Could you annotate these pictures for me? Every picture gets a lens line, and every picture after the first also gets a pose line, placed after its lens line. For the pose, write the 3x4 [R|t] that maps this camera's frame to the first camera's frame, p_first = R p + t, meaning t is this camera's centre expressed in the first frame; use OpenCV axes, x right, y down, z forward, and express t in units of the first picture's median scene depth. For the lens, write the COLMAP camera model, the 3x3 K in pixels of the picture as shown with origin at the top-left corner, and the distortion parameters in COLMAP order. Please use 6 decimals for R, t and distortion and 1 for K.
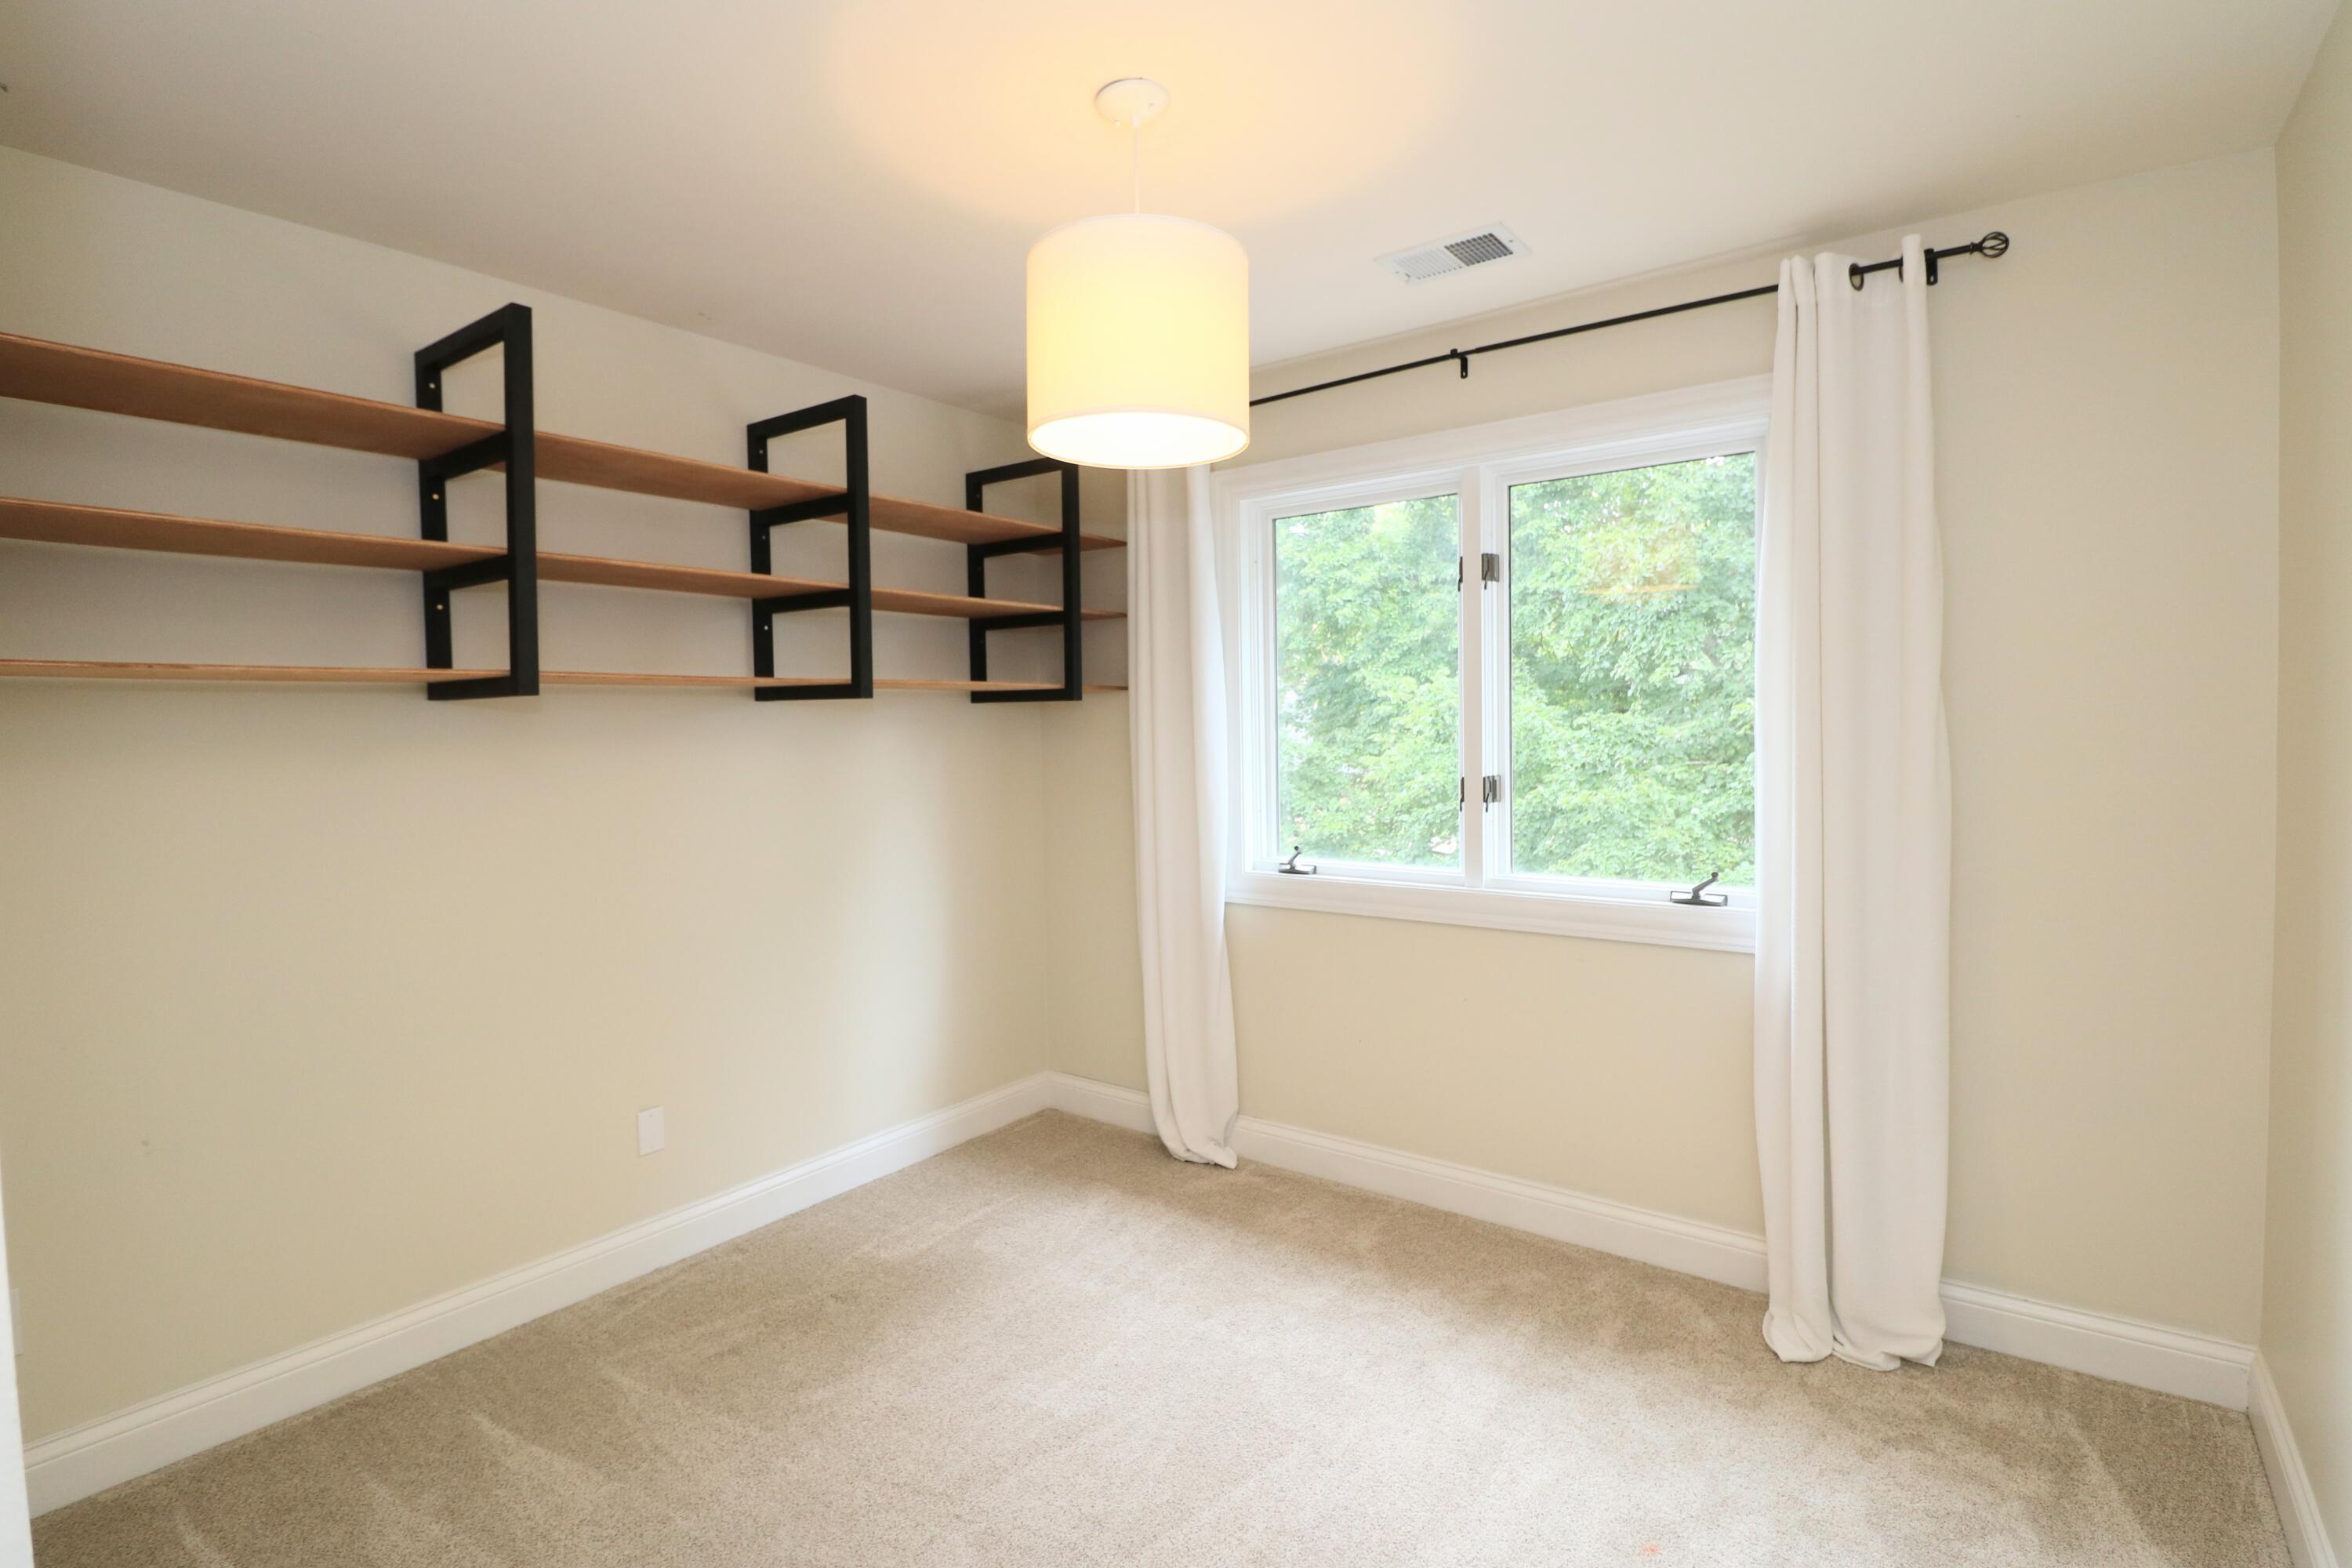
lens RADIAL K [[1176.9, 0, 1180.2], [0, 1176.9, 764.7], [0, 0, 1]] dist [0.036473, -0.033856]
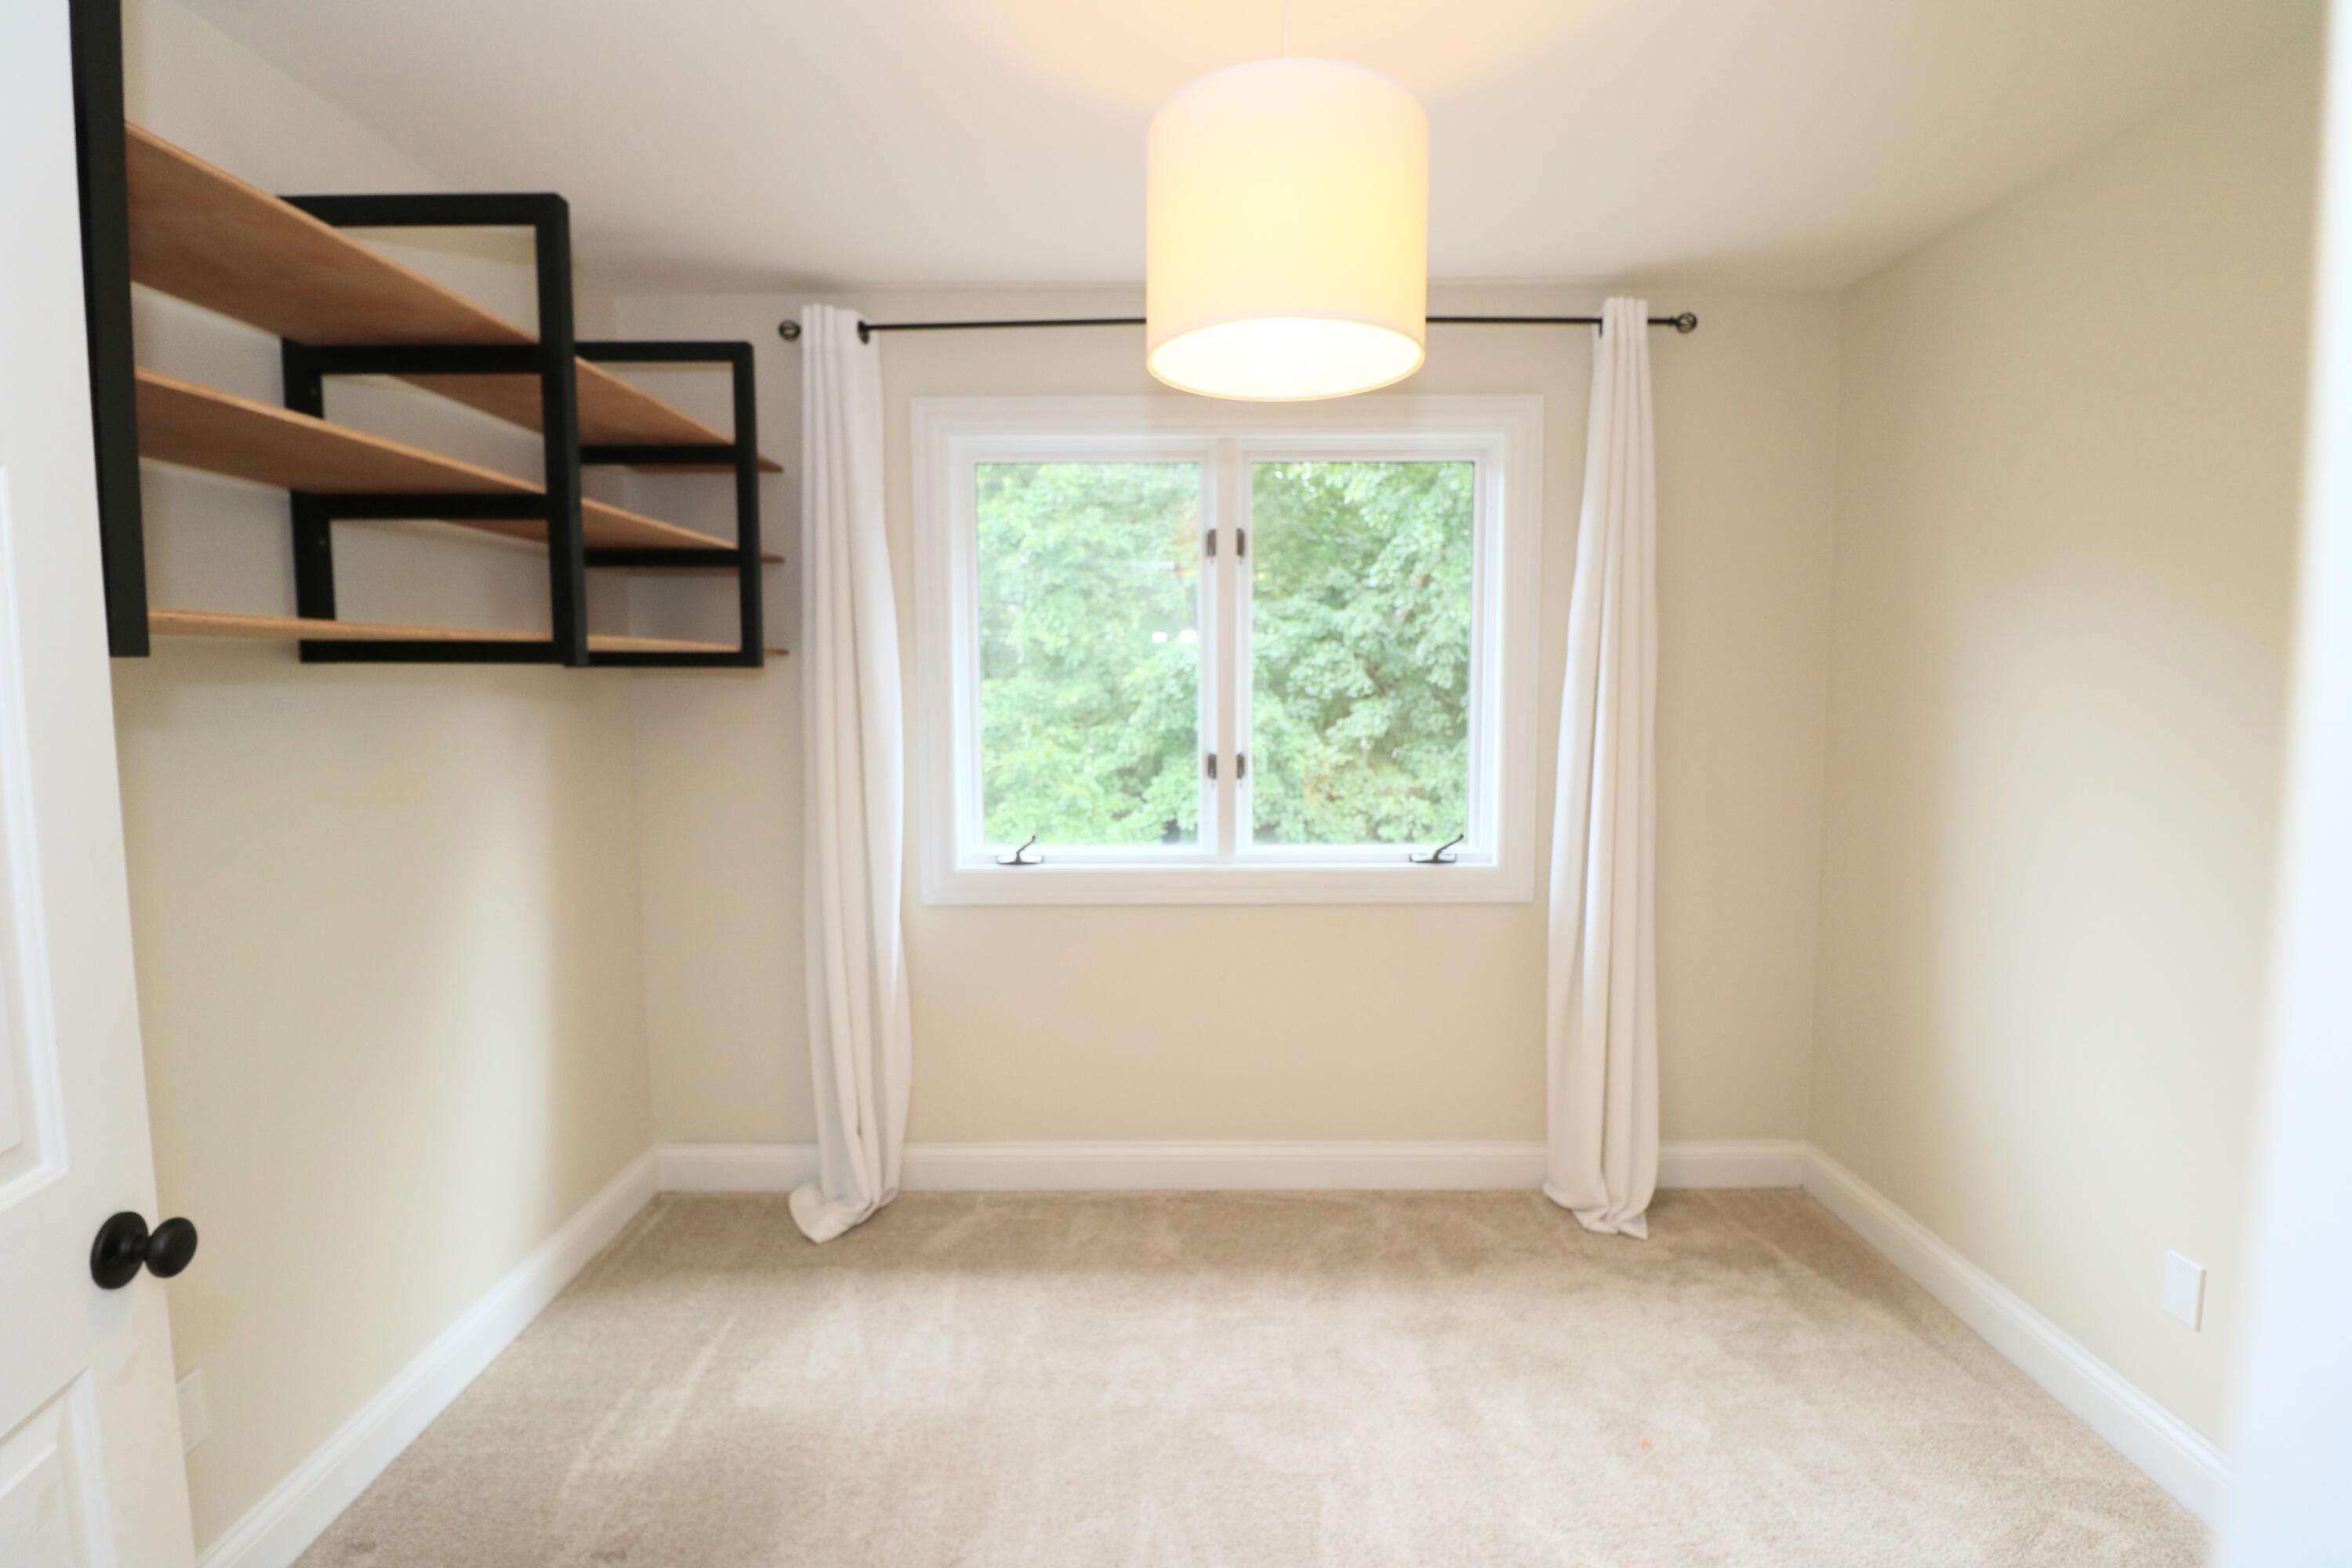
lens RADIAL K [[1132.5, 0, 1166.9], [0, 1132.5, 769.0], [0, 0, 1]] dist [0.000883, -0.001353]
pose [[0.794068, -0.037654, 0.606662, -0.364290], [0.011947, 0.998853, 0.046359, -0.021305], [-0.607712, -0.029564, 0.793607, 0.273244]]
